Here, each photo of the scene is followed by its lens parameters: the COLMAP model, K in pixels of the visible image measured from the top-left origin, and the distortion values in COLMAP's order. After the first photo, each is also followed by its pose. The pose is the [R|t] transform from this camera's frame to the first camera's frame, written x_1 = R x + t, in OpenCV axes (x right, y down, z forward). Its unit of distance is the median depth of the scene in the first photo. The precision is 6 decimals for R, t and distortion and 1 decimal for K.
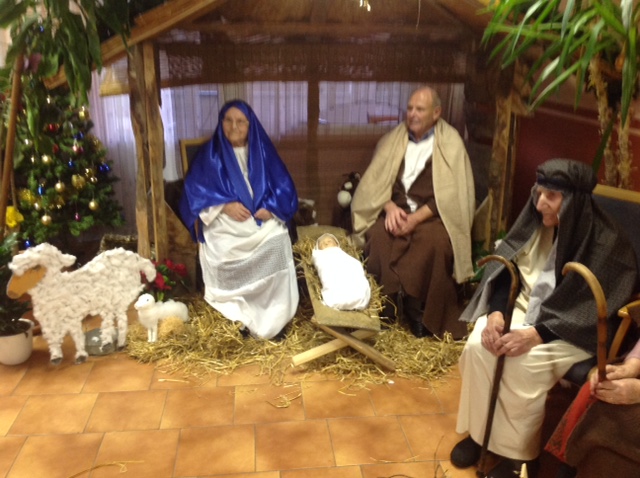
lens RADIAL K [[663.1, 0, 323.4], [0, 663.1, 235.8], [0, 0, 1]] dist [0.207889, -0.579100]
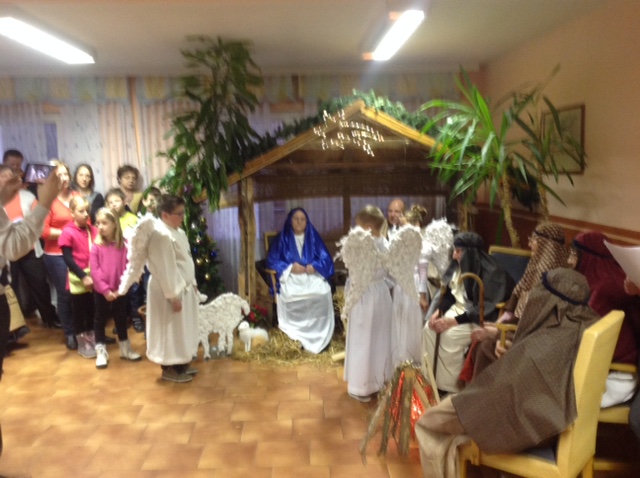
lens RADIAL K [[663.1, 0, 323.4], [0, 663.1, 235.8], [0, 0, 1]] dist [0.207889, -0.579100]
pose [[0.996596, -0.017798, -0.080495, 0.067878], [0.003276, 0.984197, -0.177047, 0.169501], [0.082374, 0.176180, 0.980905, -0.641945]]
